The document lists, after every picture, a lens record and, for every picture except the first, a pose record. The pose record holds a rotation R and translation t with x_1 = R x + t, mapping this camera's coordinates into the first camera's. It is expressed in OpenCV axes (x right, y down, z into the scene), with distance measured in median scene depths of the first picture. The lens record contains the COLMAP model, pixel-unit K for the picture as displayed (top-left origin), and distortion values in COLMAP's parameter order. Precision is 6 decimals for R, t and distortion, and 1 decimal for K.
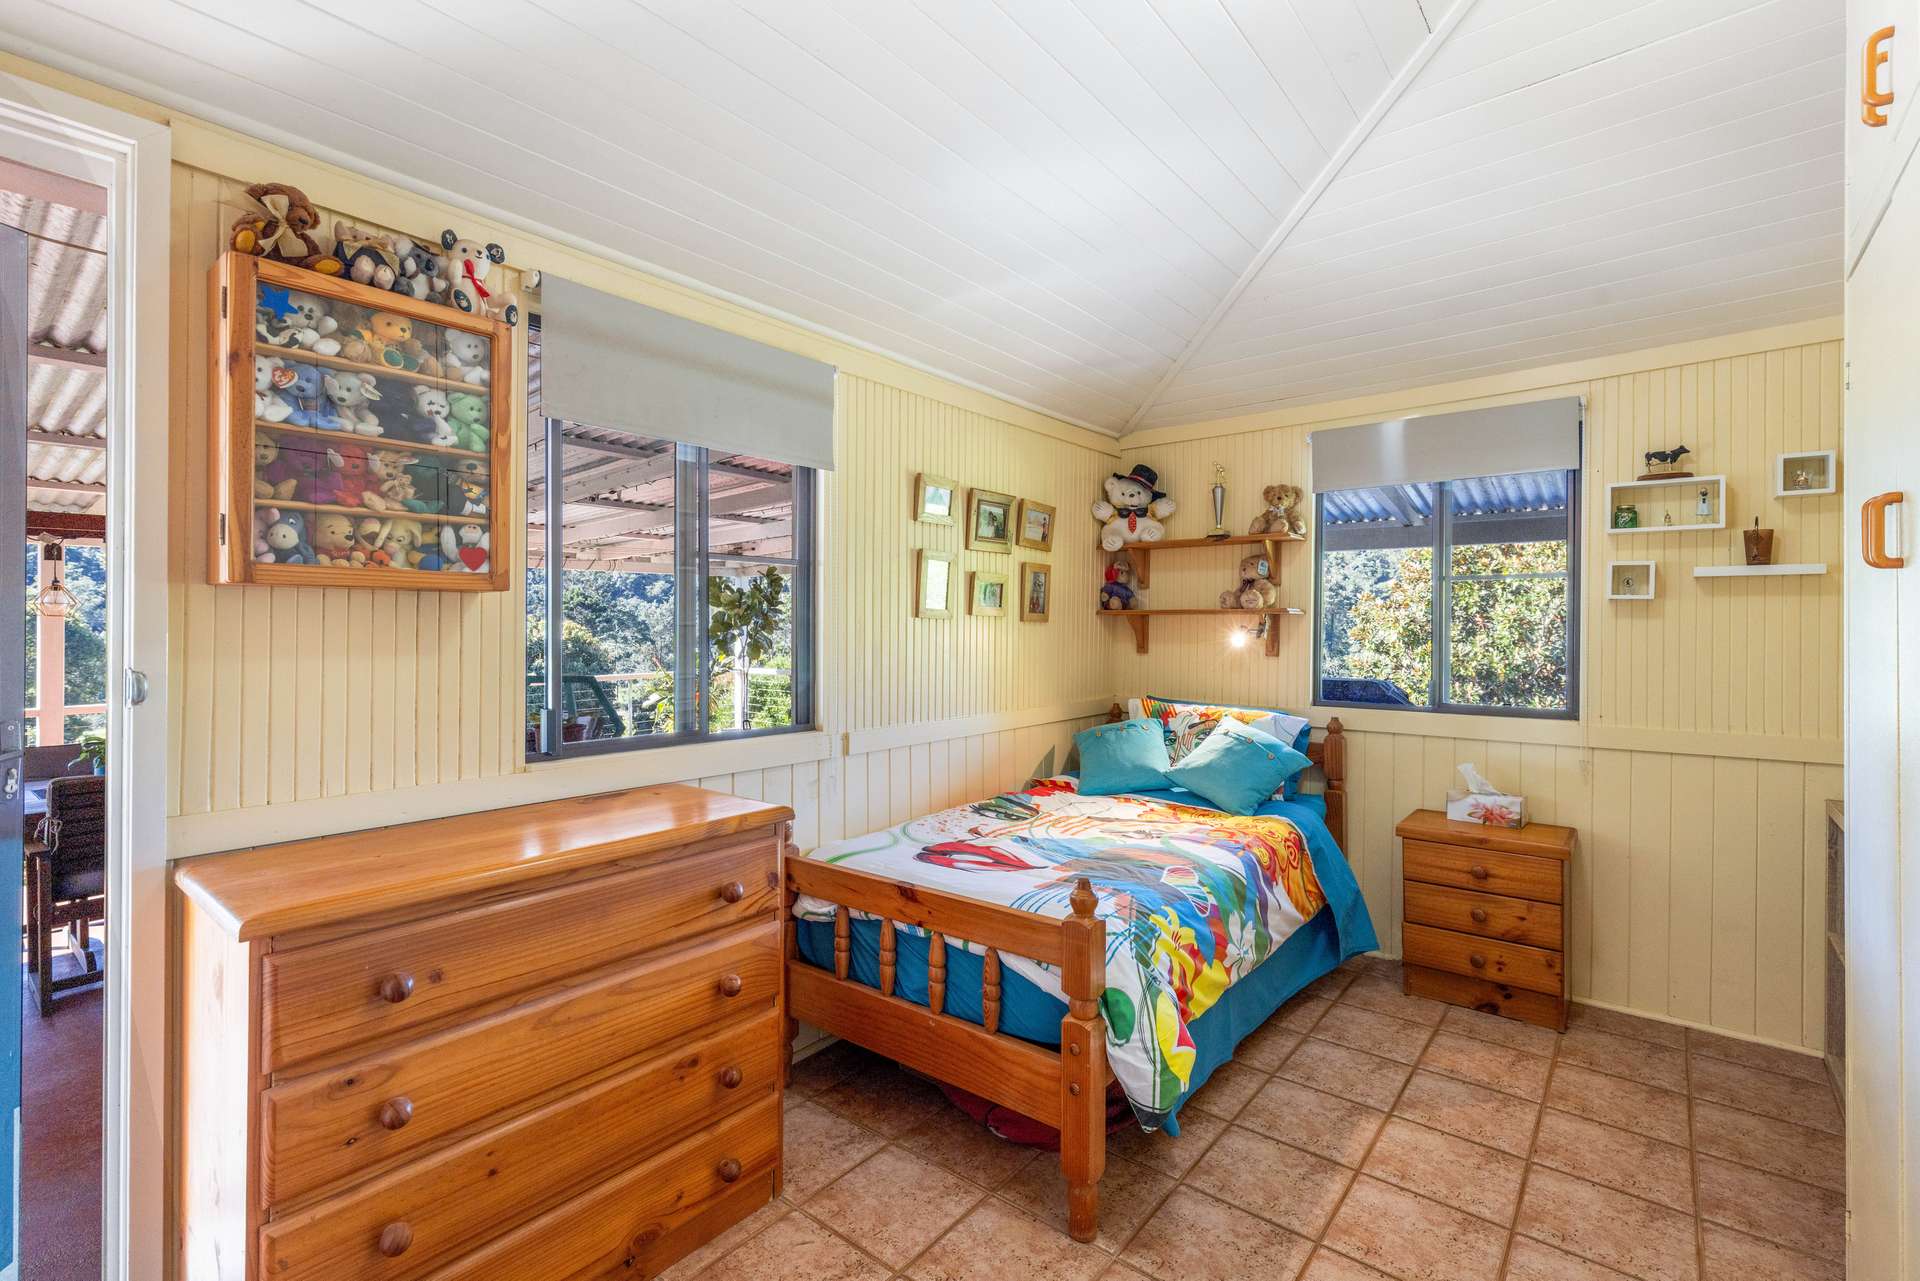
lens RADIAL K [[873.0, 0, 968.1], [0, 873.0, 623.5], [0, 0, 1]] dist [-0.003773, 0.004960]
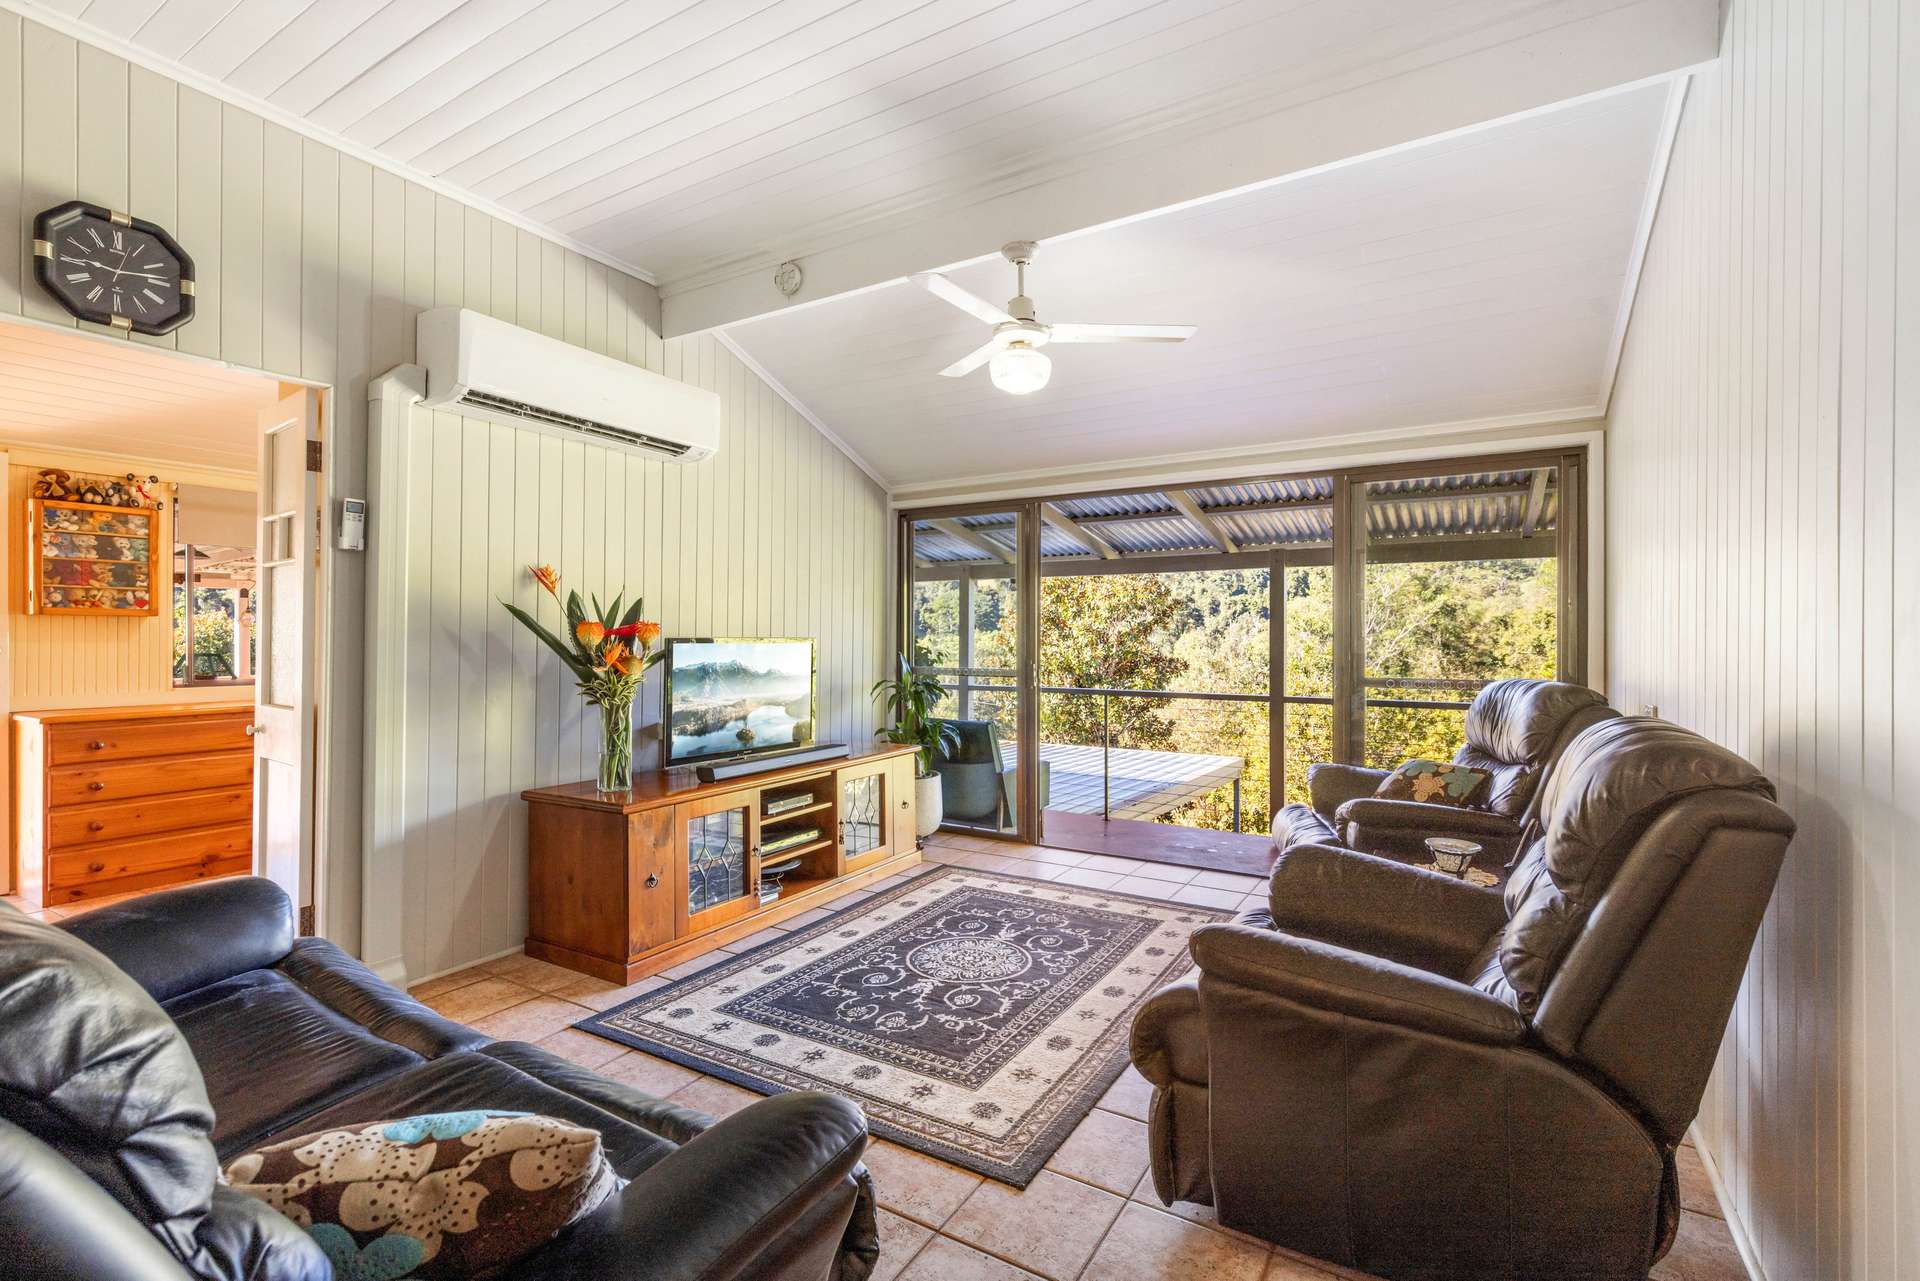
lens RADIAL K [[873.0, 0, 964.5], [0, 873.0, 641.7], [0, 0, 1]] dist [-0.003773, 0.004960]
pose [[0.991020, 0.001080, 0.133706, 1.611640], [-0.002234, 0.999962, 0.008480, 0.009822], [-0.133692, -0.008702, 0.990985, -2.021818]]
